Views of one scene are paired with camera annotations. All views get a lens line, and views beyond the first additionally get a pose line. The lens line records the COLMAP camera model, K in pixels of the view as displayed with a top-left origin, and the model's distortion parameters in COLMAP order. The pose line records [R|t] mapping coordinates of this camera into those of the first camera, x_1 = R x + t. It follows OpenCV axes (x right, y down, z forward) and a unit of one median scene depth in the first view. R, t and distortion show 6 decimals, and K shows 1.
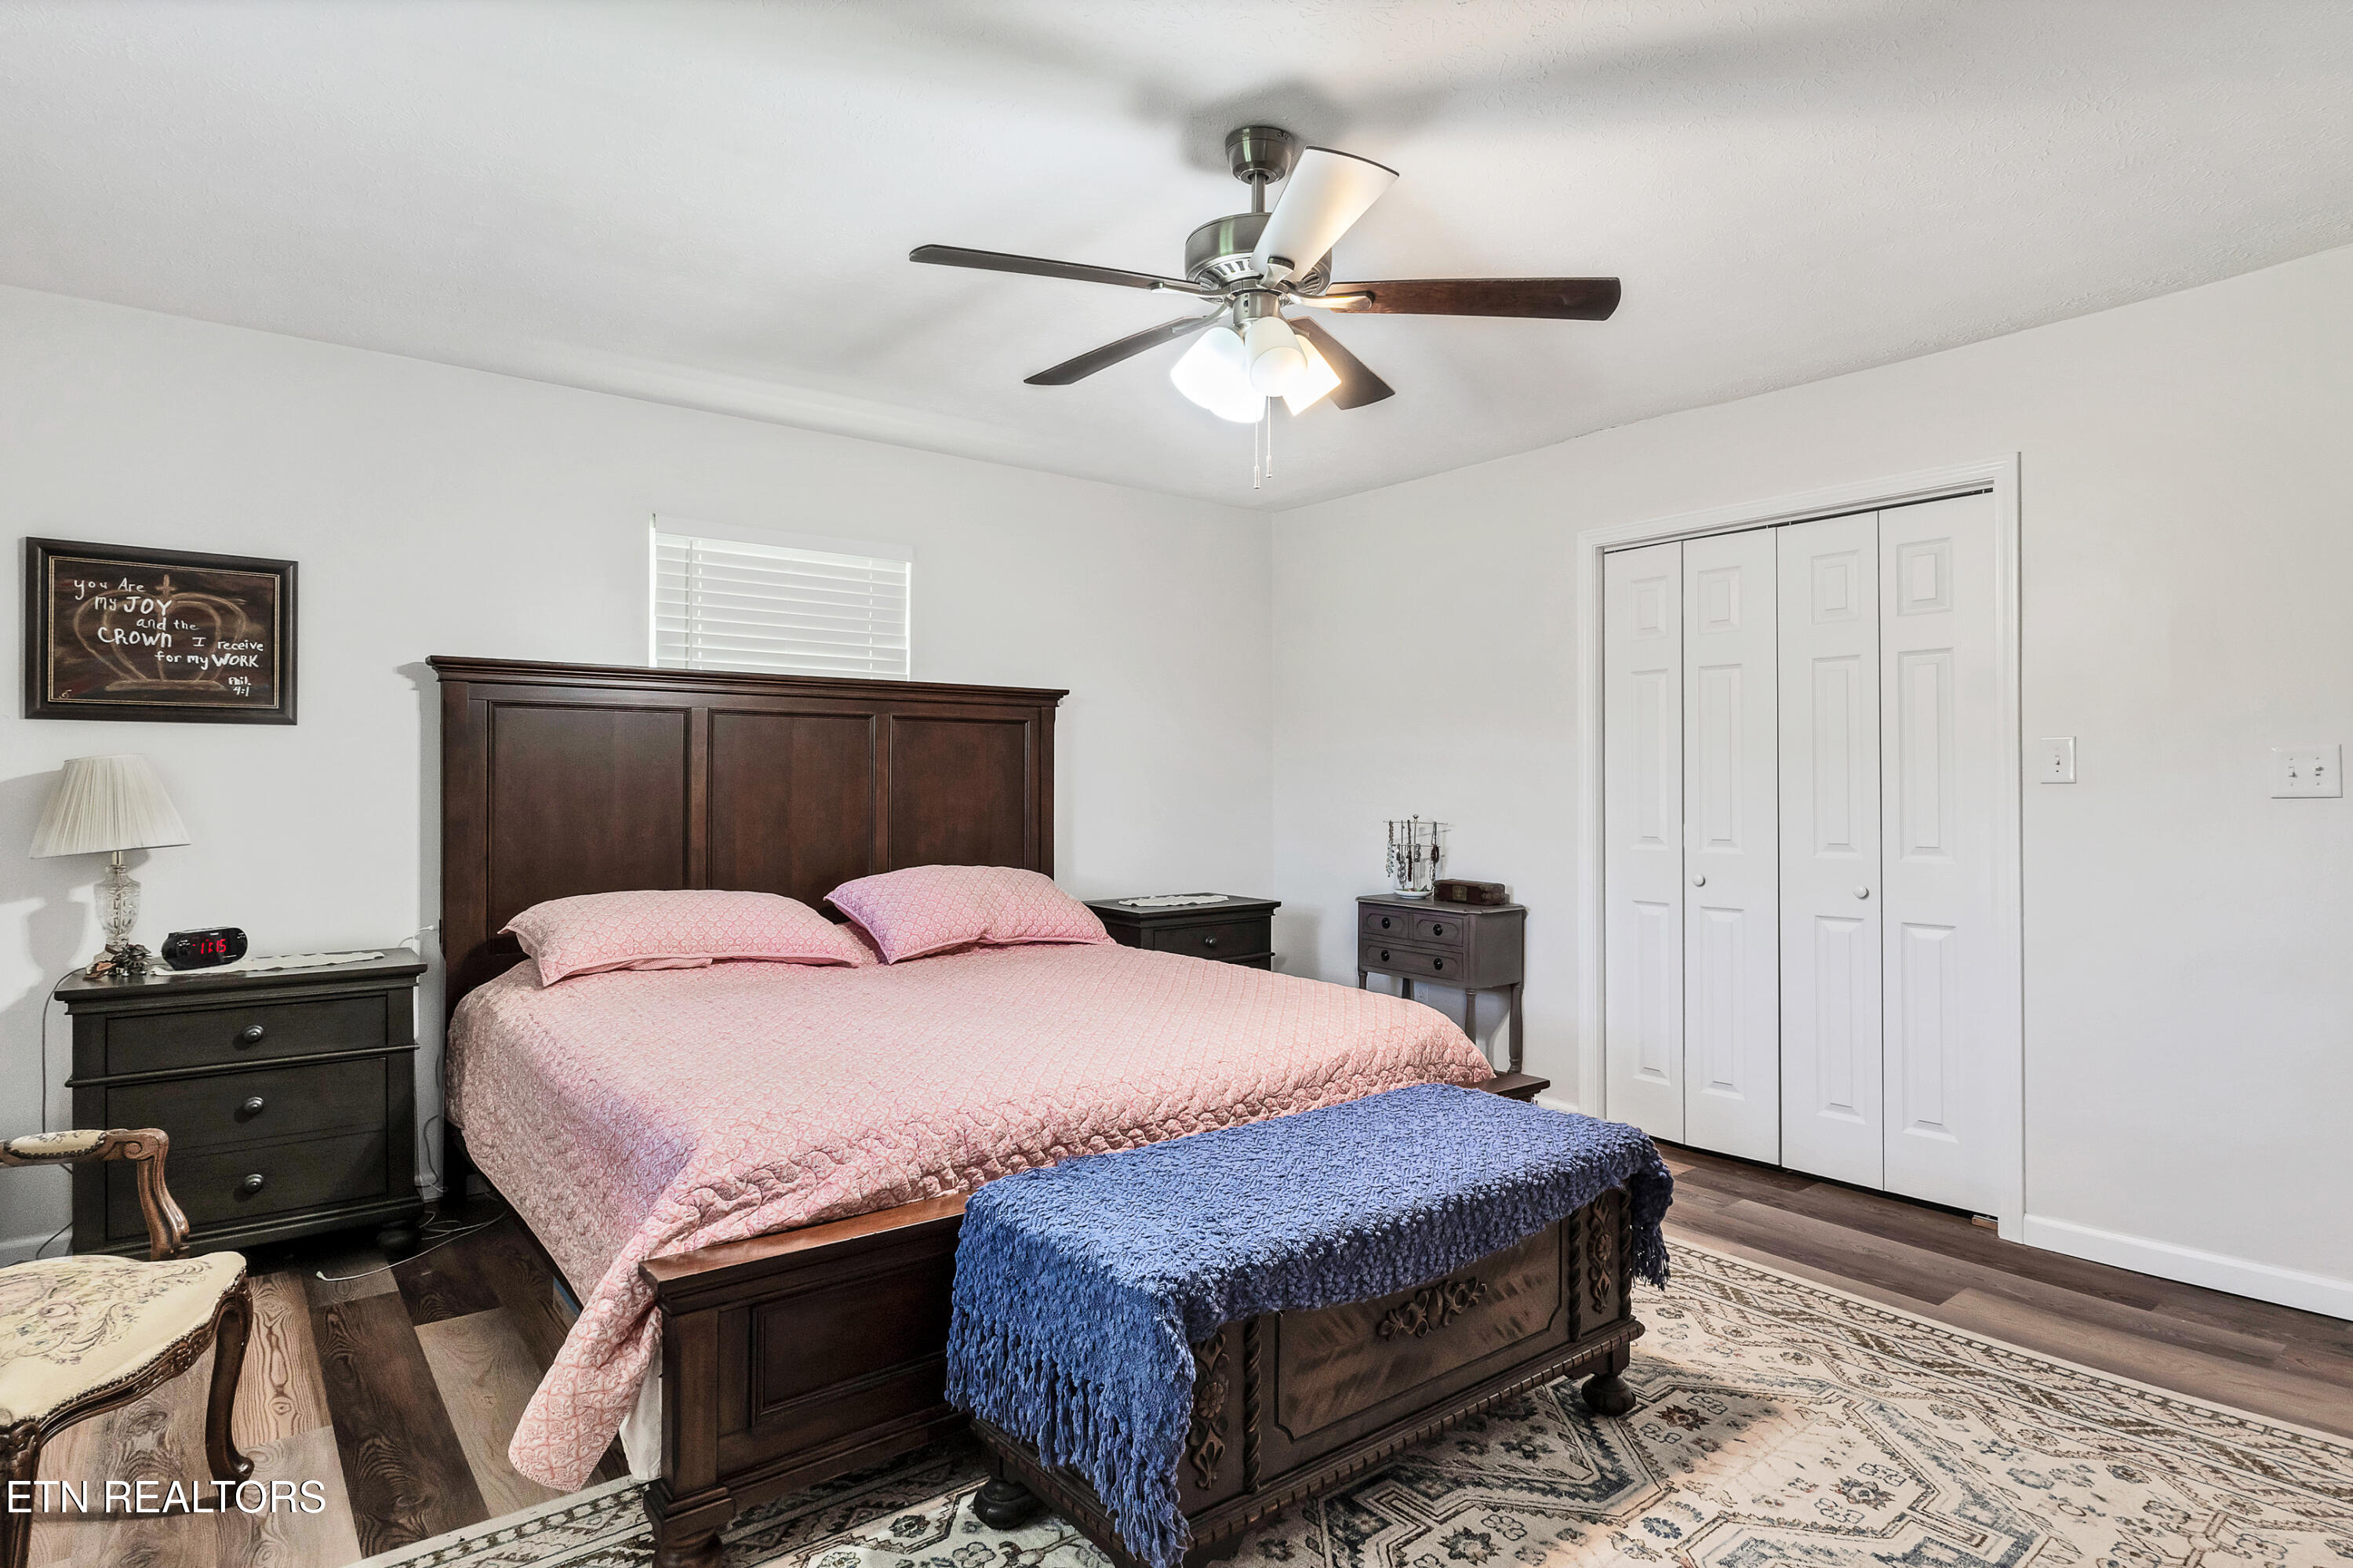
lens RADIAL K [[1226.8, 0, 1176.5], [0, 1226.8, 784.0], [0, 0, 1]] dist [-0.001254, -0.000299]
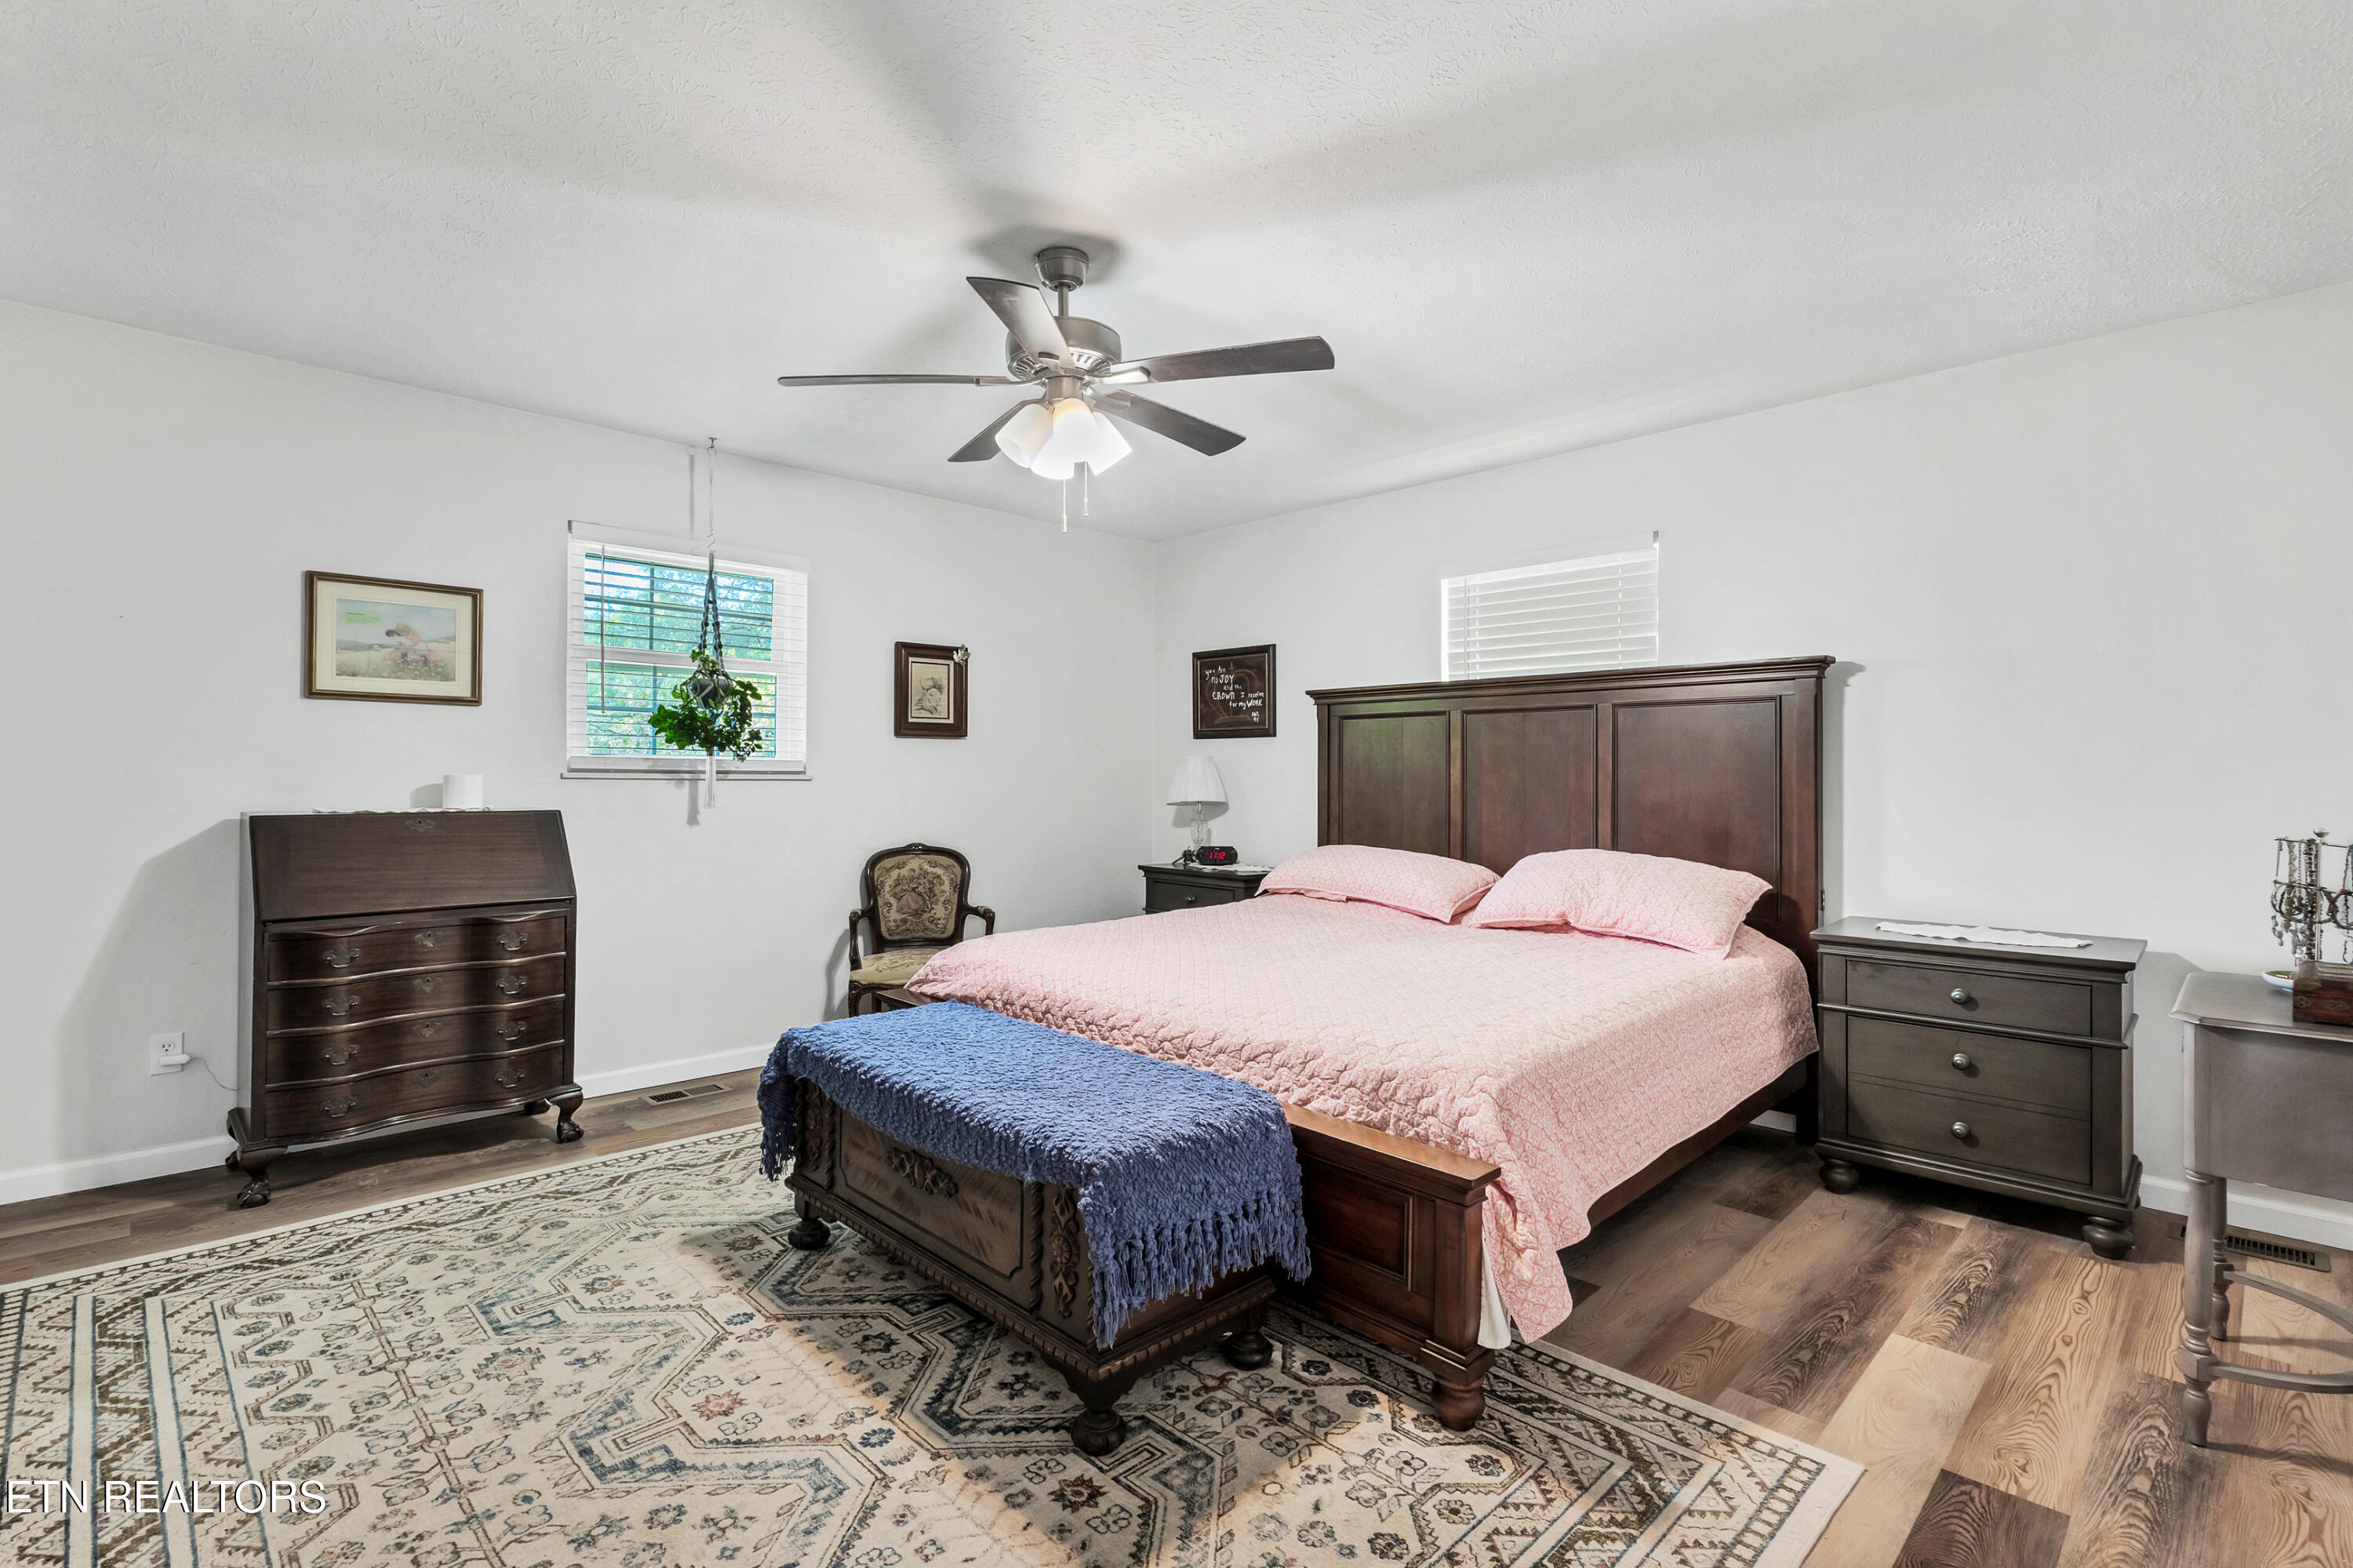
lens RADIAL K [[1095.9, 0, 1173.7], [0, 1095.9, 778.6], [0, 0, 1]] dist [0.000003, 0.000143]
pose [[0.105900, 0.004601, -0.994366, 0.890351], [-0.003204, 0.999986, 0.004286, 0.005855], [0.994372, 0.002732, 0.105914, 0.736963]]
